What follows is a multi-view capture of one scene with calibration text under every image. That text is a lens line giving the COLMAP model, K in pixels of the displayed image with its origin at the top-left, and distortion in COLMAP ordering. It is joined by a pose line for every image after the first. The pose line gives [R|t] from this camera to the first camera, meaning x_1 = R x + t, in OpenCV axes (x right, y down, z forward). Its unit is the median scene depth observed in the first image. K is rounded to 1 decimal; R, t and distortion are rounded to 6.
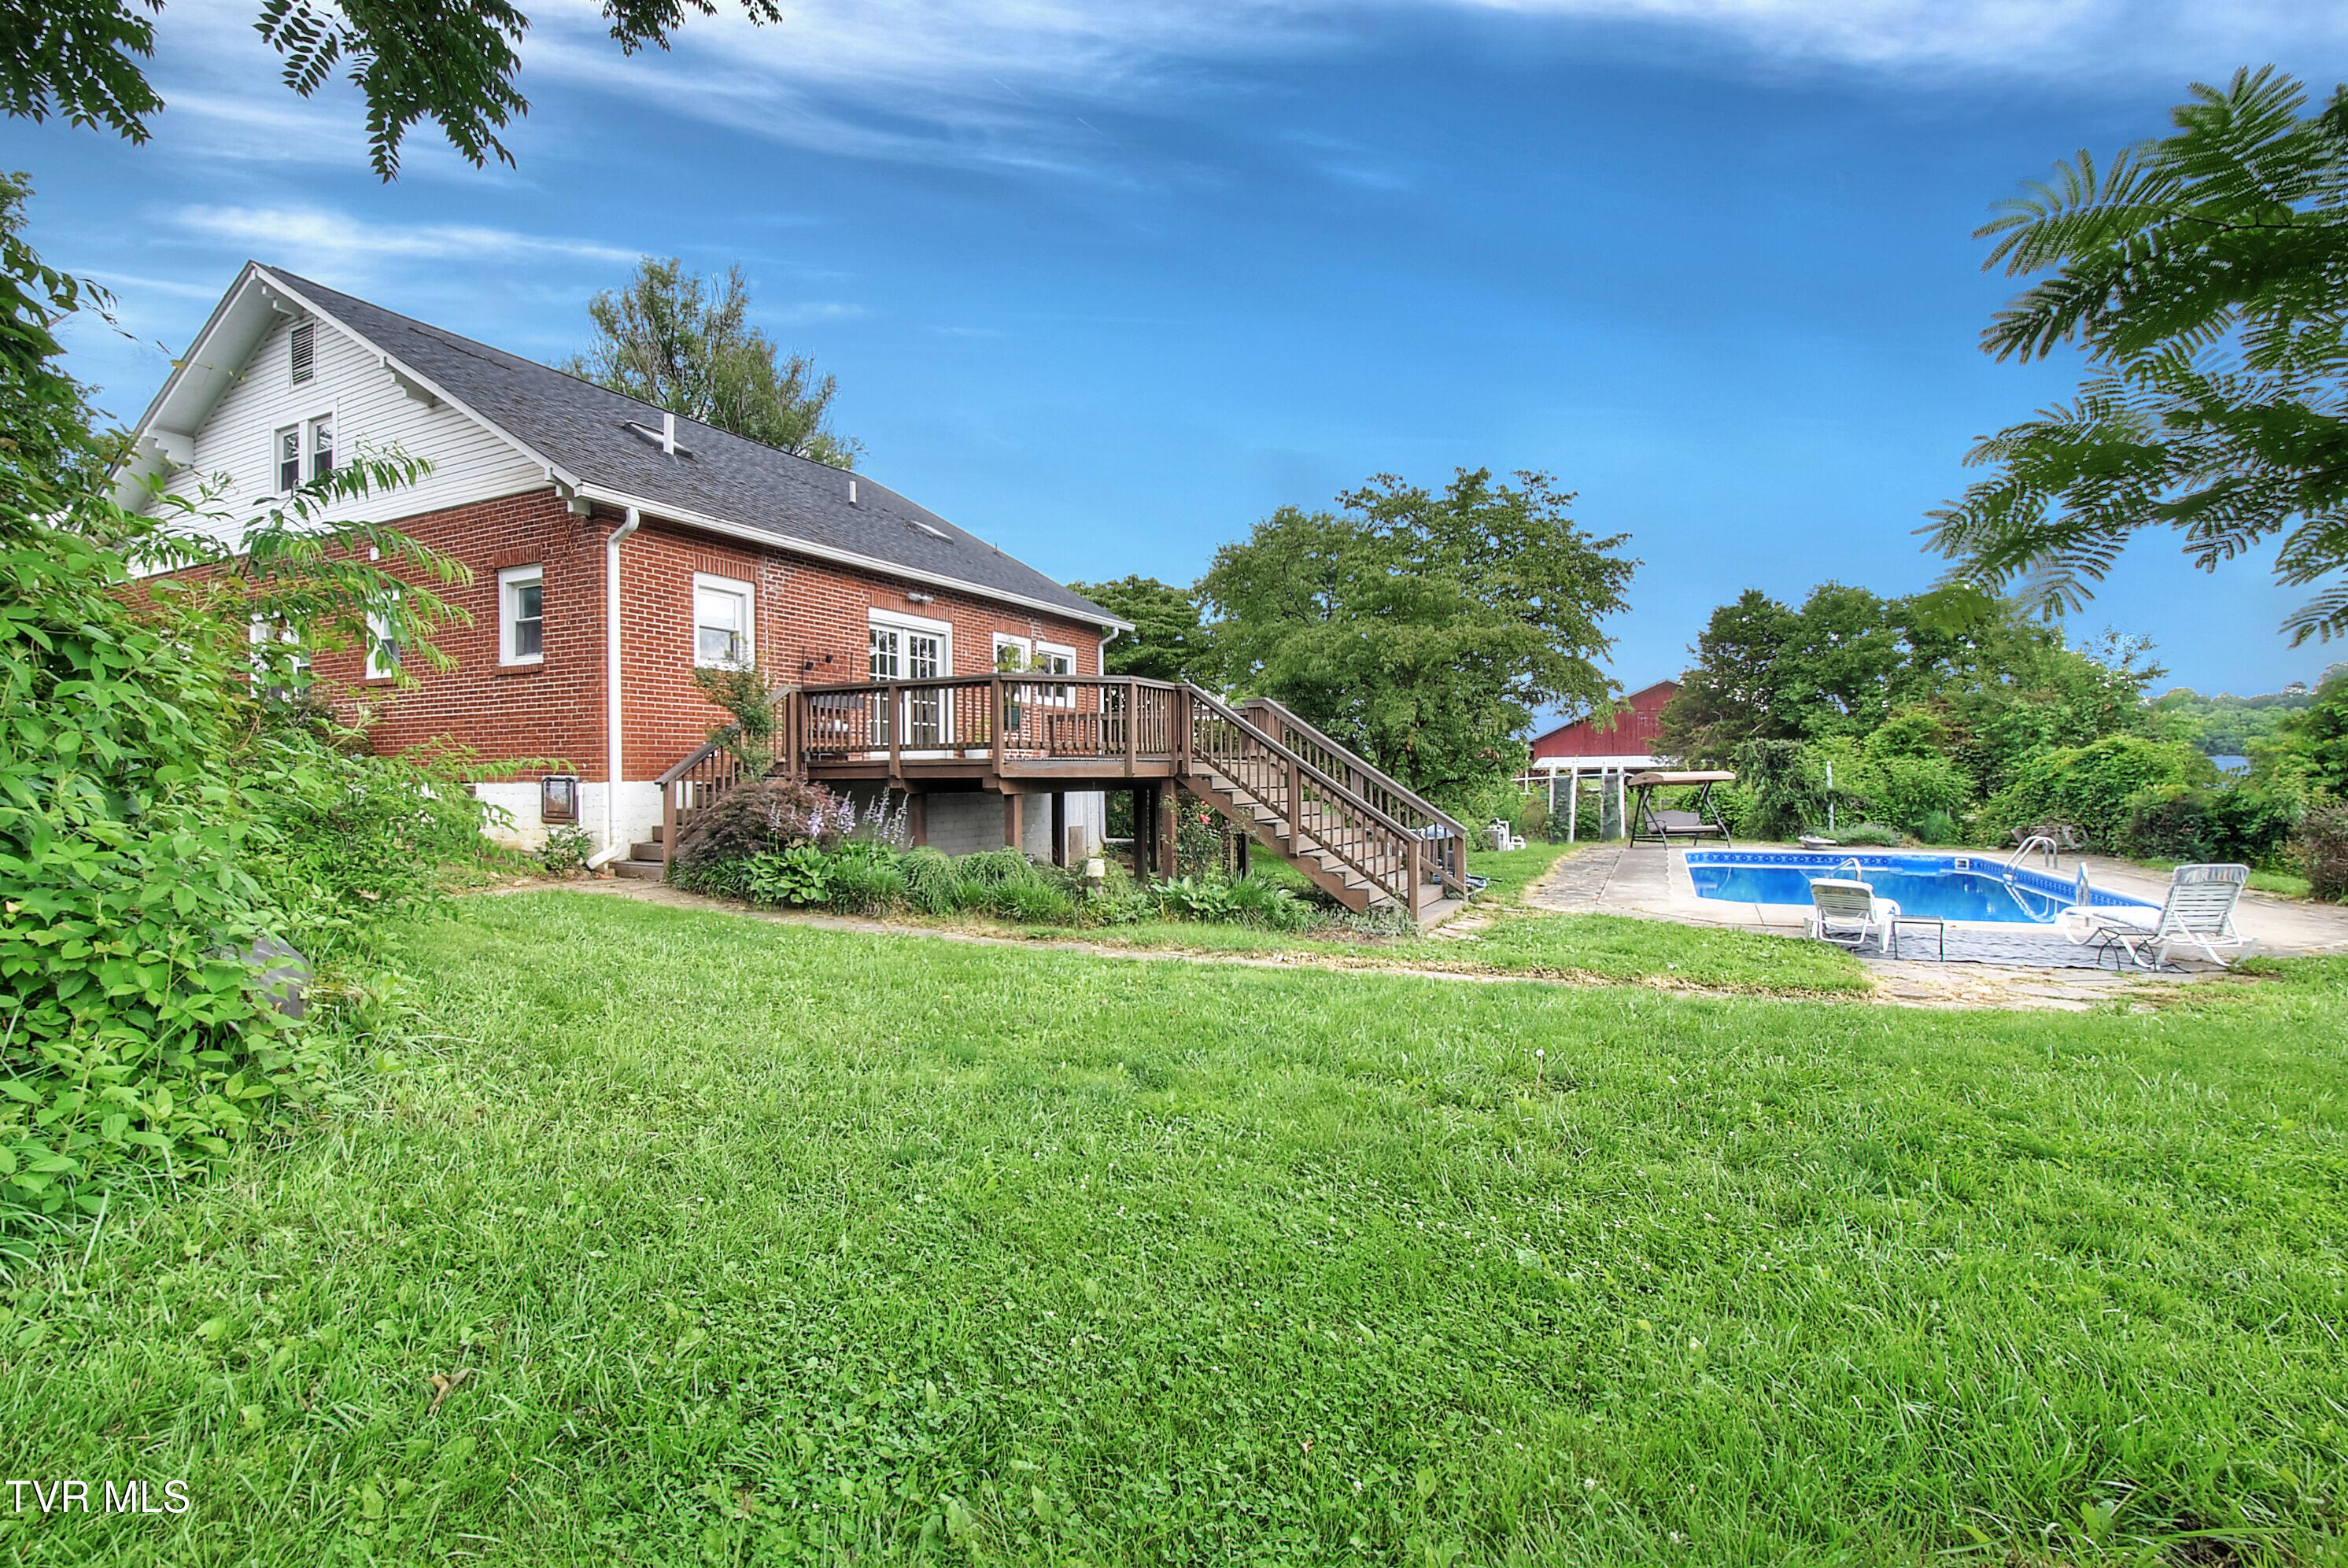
lens RADIAL K [[1017.8, 0, 1169.7], [0, 1017.8, 784.9], [0, 0, 1]] dist [-0.024369, 0.000134]
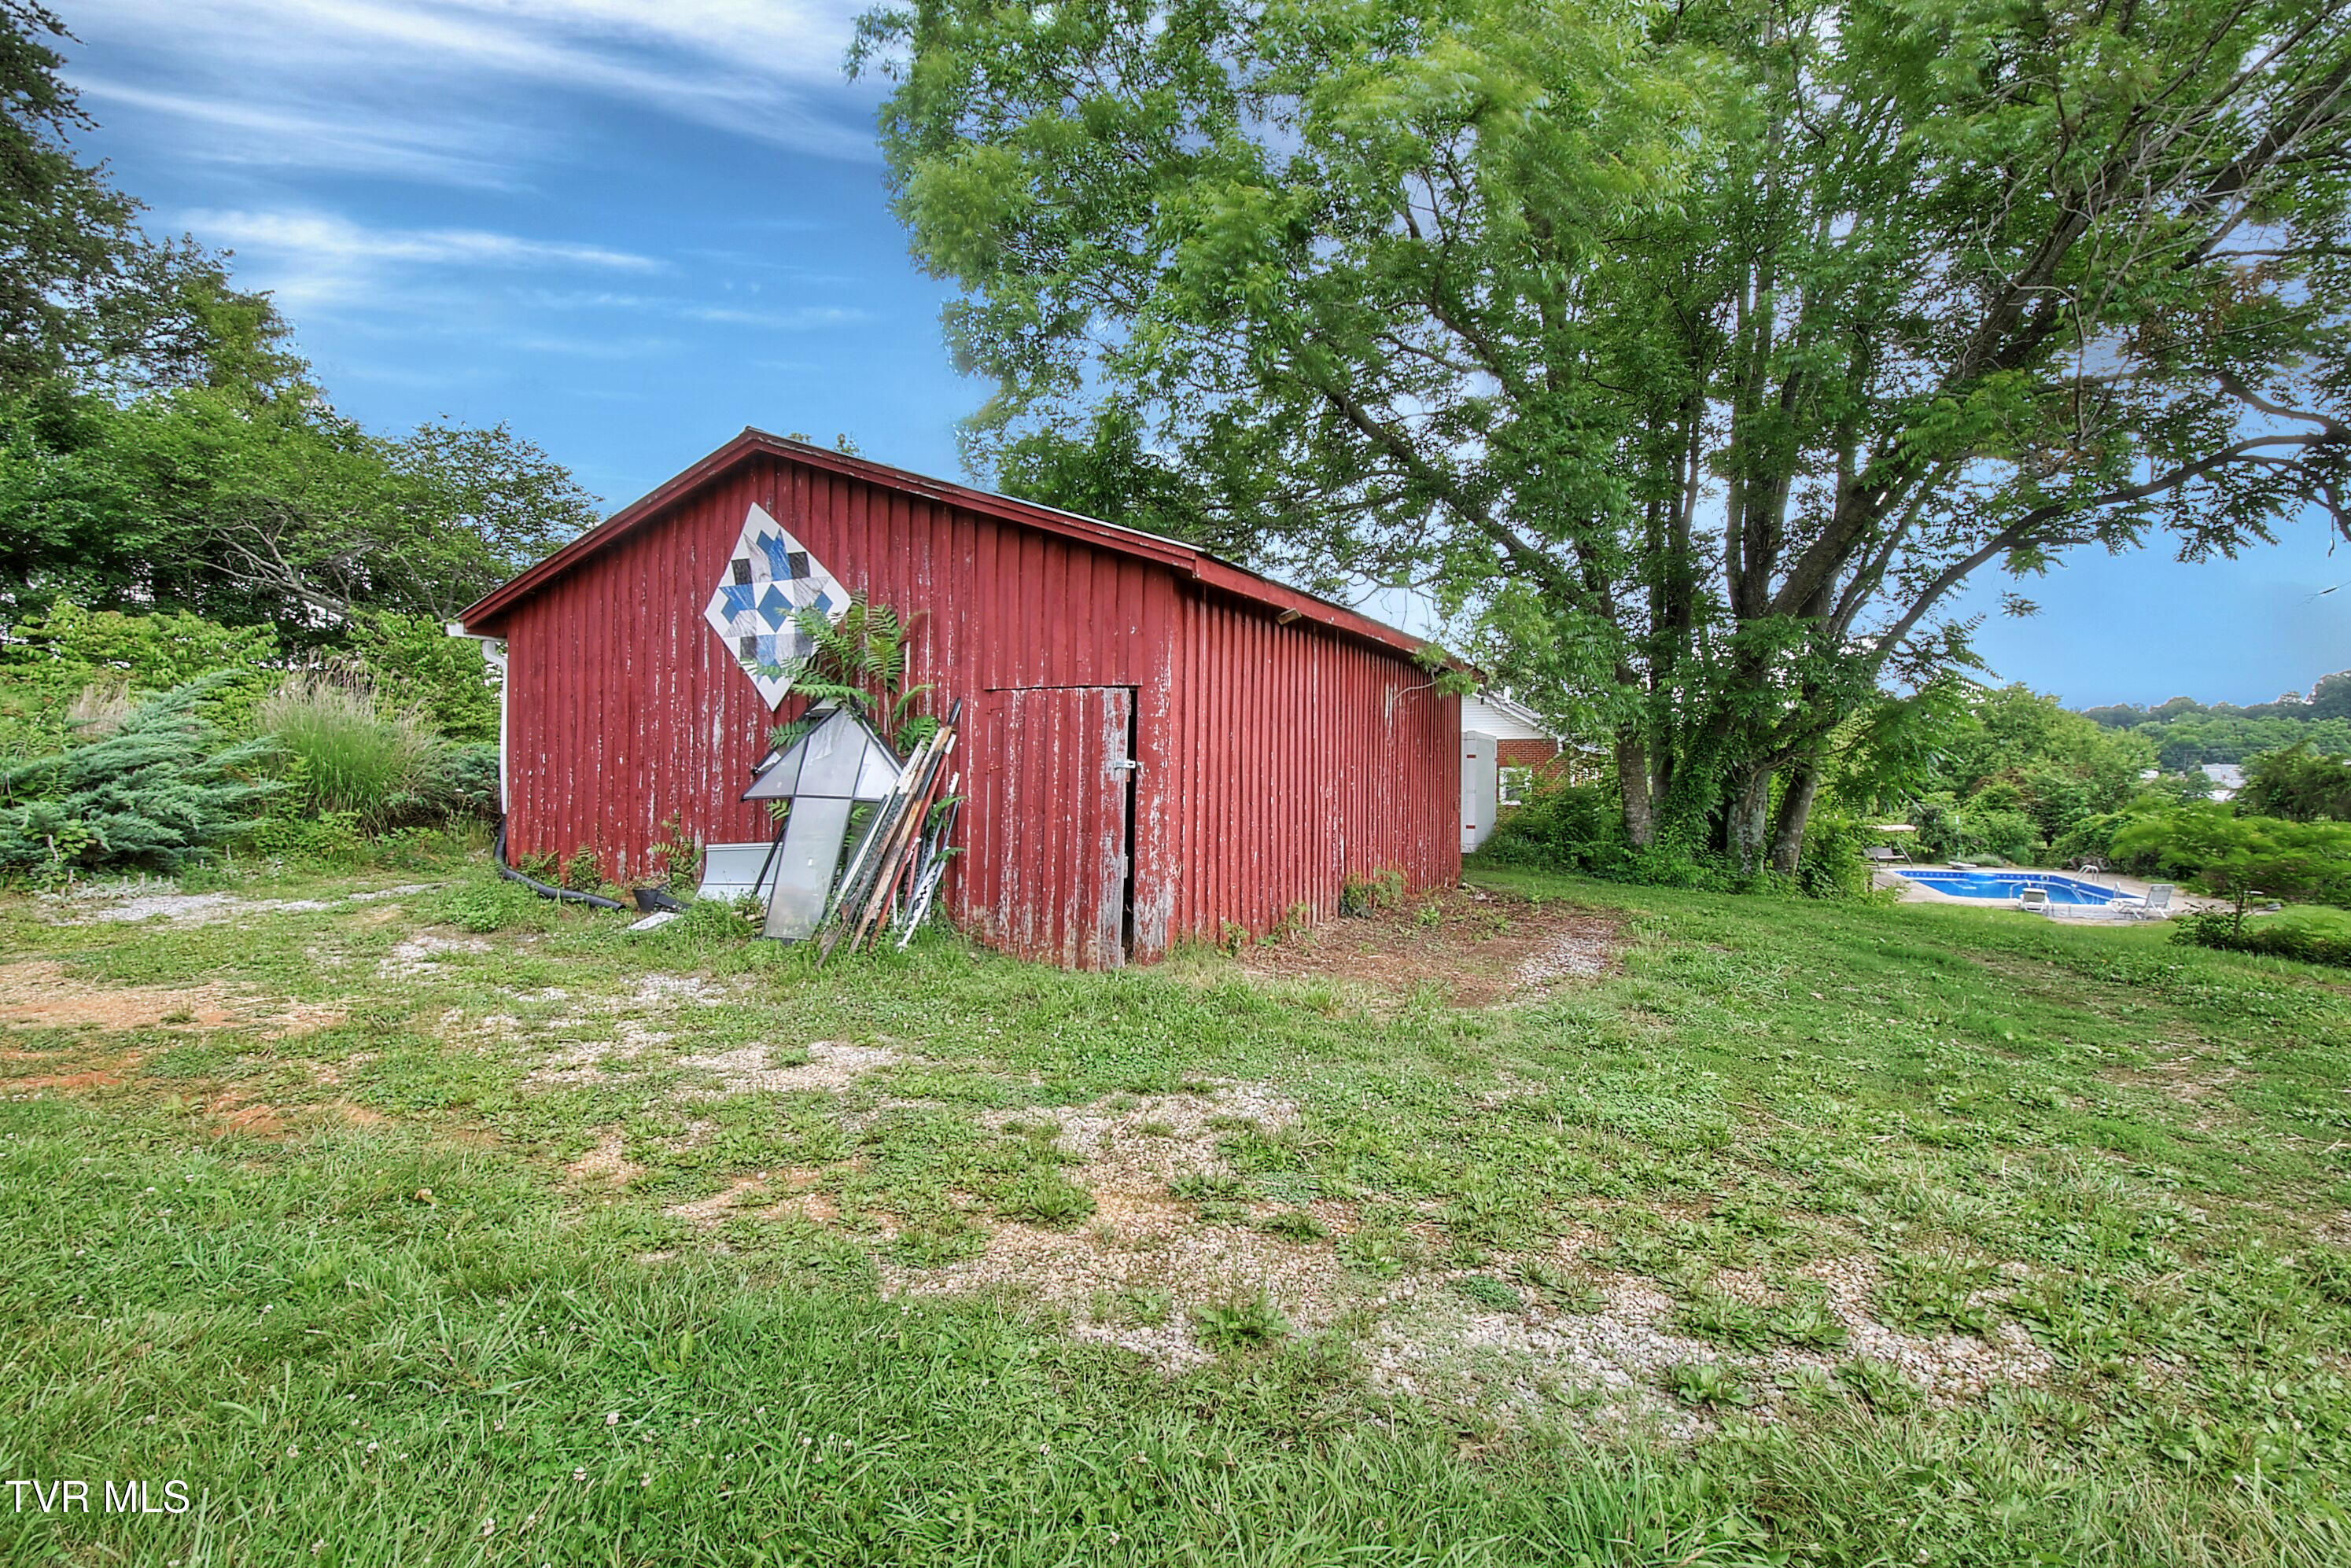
lens RADIAL K [[1019.1, 0, 1171.2], [0, 1019.1, 784.9], [0, 0, 1]] dist [-0.024369, 0.000134]
pose [[0.999999, 0.000715, 0.001033, -0.698520], [-0.000714, 1.000000, -0.000346, -0.077850], [-0.001033, 0.000346, 0.999999, -0.718252]]
